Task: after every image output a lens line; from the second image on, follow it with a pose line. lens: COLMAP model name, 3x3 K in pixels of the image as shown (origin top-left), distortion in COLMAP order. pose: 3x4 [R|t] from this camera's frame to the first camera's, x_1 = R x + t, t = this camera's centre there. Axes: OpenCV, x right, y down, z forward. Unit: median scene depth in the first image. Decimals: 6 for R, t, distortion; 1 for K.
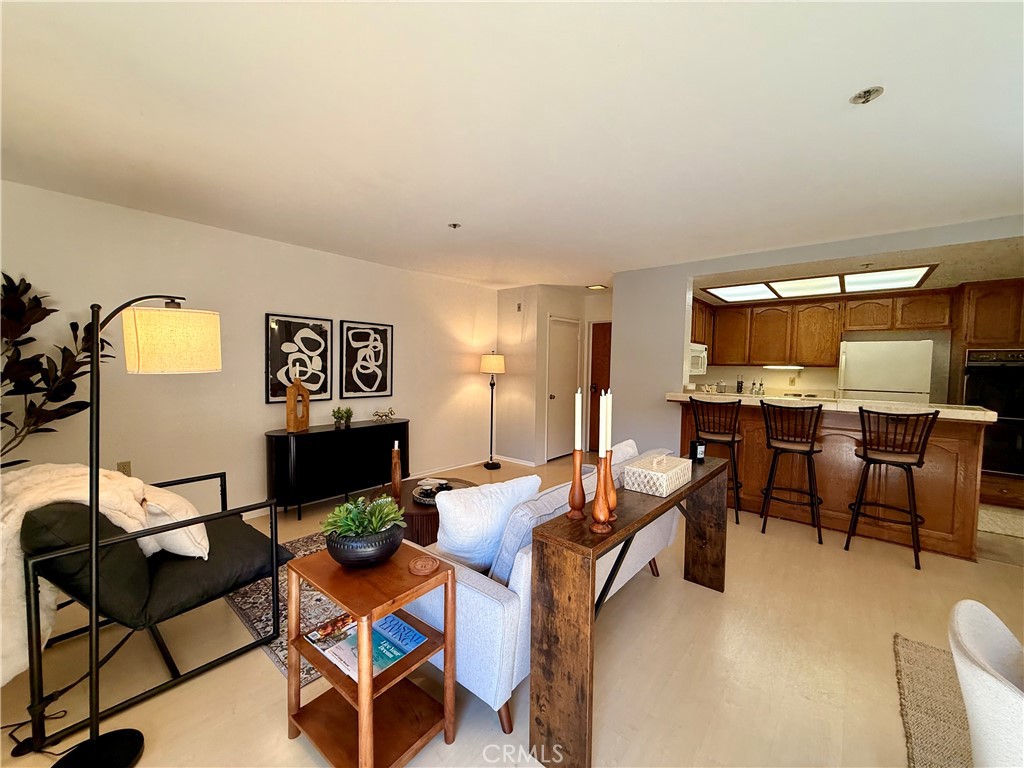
lens RADIAL K [[408.4, 0, 513.6], [0, 408.4, 383.9], [0, 0, 1]] dist [0.000331, 0.000028]
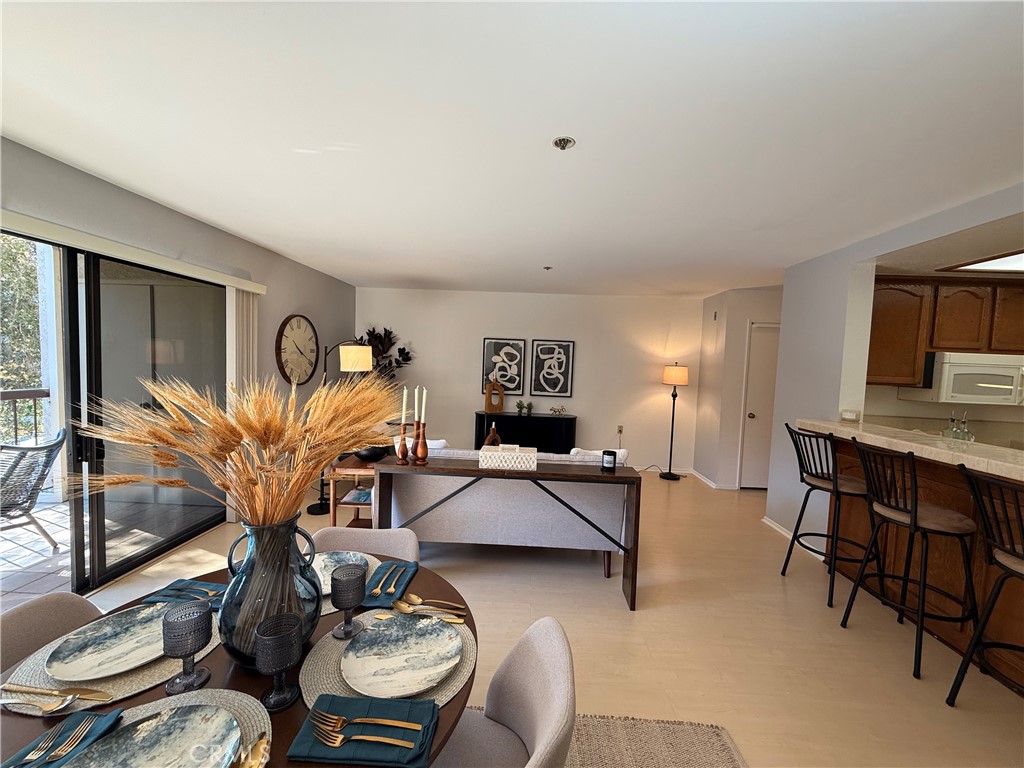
lens RADIAL K [[408.4, 0, 513.6], [0, 408.4, 383.9], [0, 0, 1]] dist [0.000331, 0.000028]
pose [[0.613212, 0.053340, -0.788115, 0.625239], [-0.067499, 0.997607, 0.014999, -0.019446], [0.787029, 0.044000, 0.615345, 0.086457]]
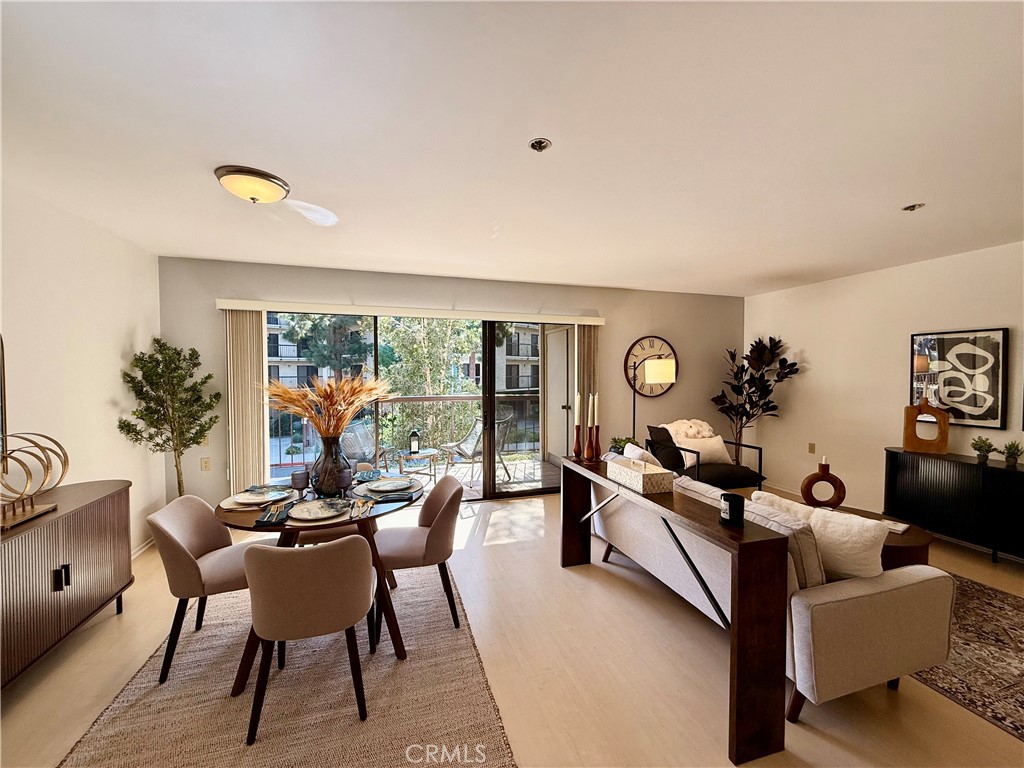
lens RADIAL K [[407.0, 0, 512.0], [0, 407.0, 384.0], [0, 0, 1]] dist [-0.000169, 0.000083]
pose [[-0.538209, 0.009642, -0.842756, 0.682929], [-0.049402, 0.997854, 0.042966, -0.033454], [0.841362, 0.064758, -0.536578, 0.585809]]
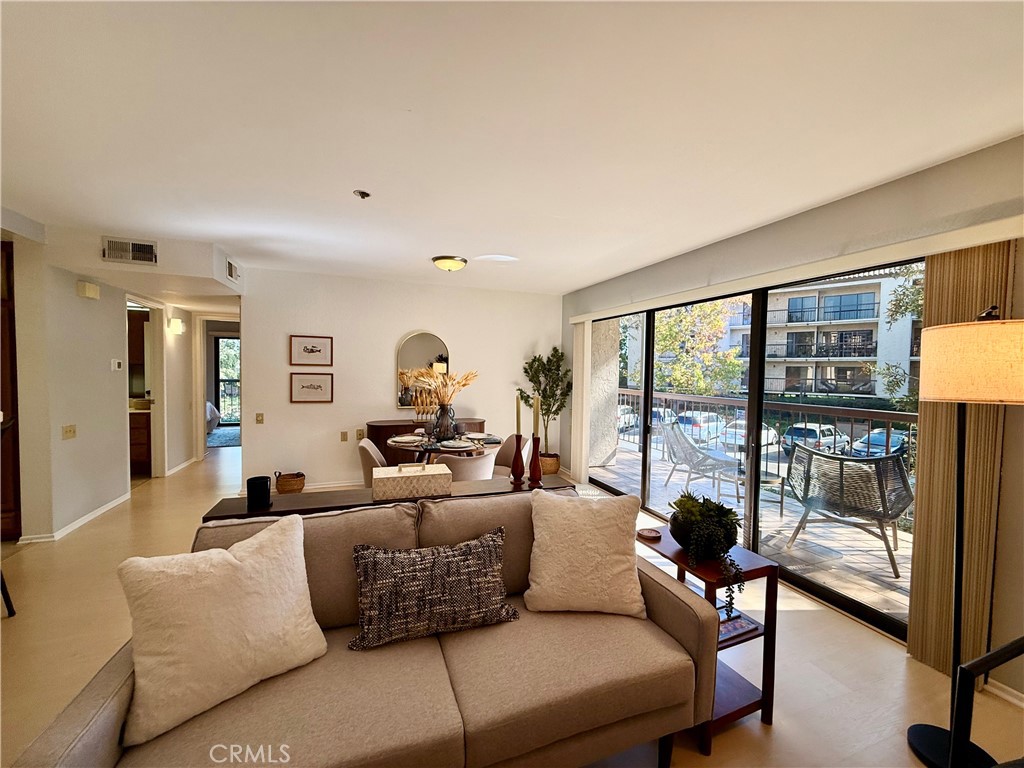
lens RADIAL K [[408.4, 0, 513.6], [0, 408.4, 383.9], [0, 0, 1]] dist [0.000331, 0.000028]
pose [[-0.872956, -0.045377, 0.485685, -0.149558], [-0.004139, 0.996317, 0.085645, -0.047941], [-0.487782, 0.072754, -0.869928, 0.779045]]
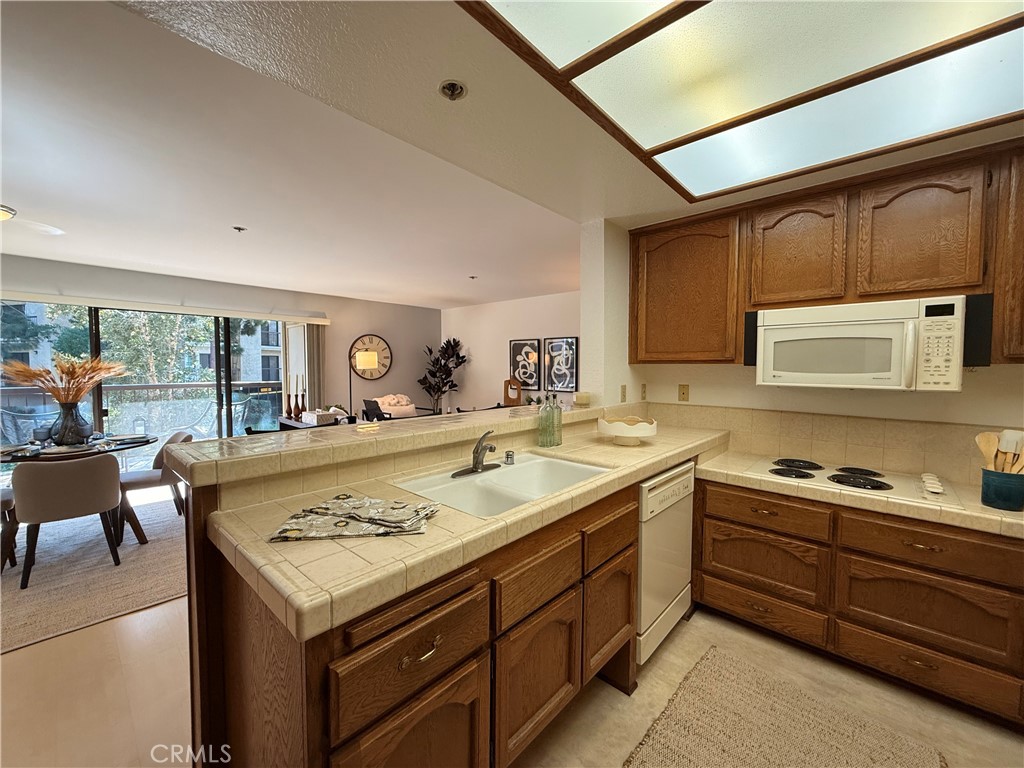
lens RADIAL K [[408.4, 0, 513.6], [0, 408.4, 383.9], [0, 0, 1]] dist [0.000331, 0.000028]
pose [[-0.039080, 0.030280, -0.998777, 1.044536], [-0.052364, 0.998105, 0.032309, -0.029688], [0.997863, 0.053562, -0.037420, 0.909763]]
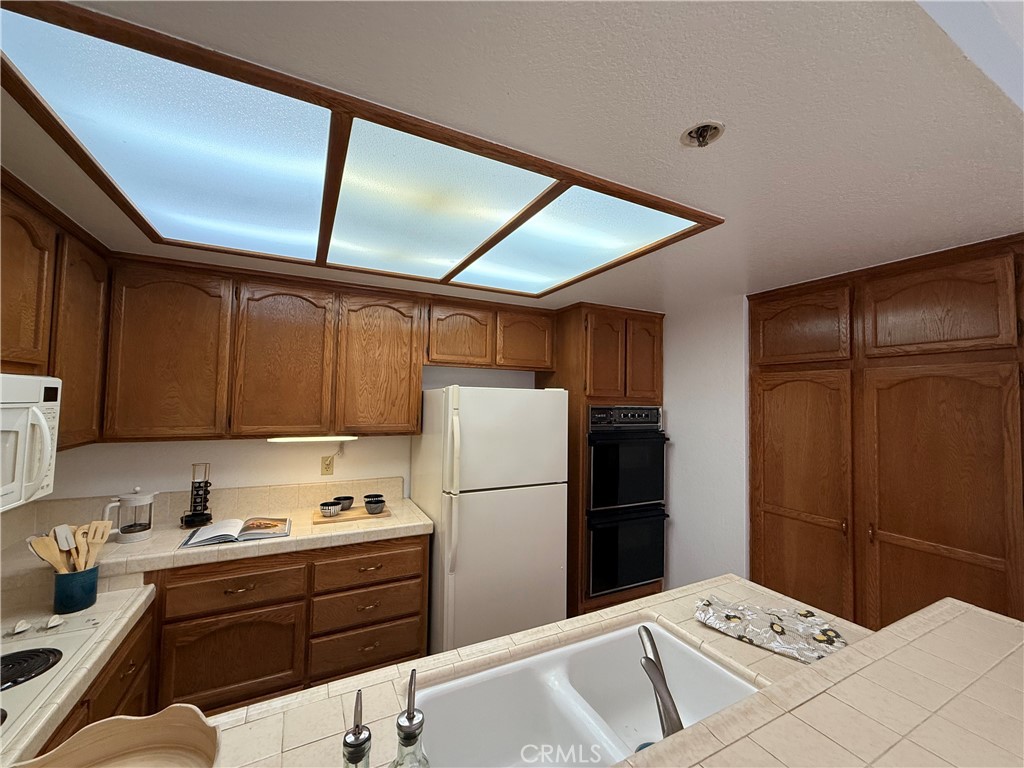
lens RADIAL K [[408.4, 0, 513.6], [0, 408.4, 383.9], [0, 0, 1]] dist [0.000331, 0.000028]
pose [[0.388676, 0.029029, 0.920917, 0.464484], [0.033147, 0.998416, -0.045461, -0.093344], [-0.920778, 0.048195, 0.387098, 0.854095]]
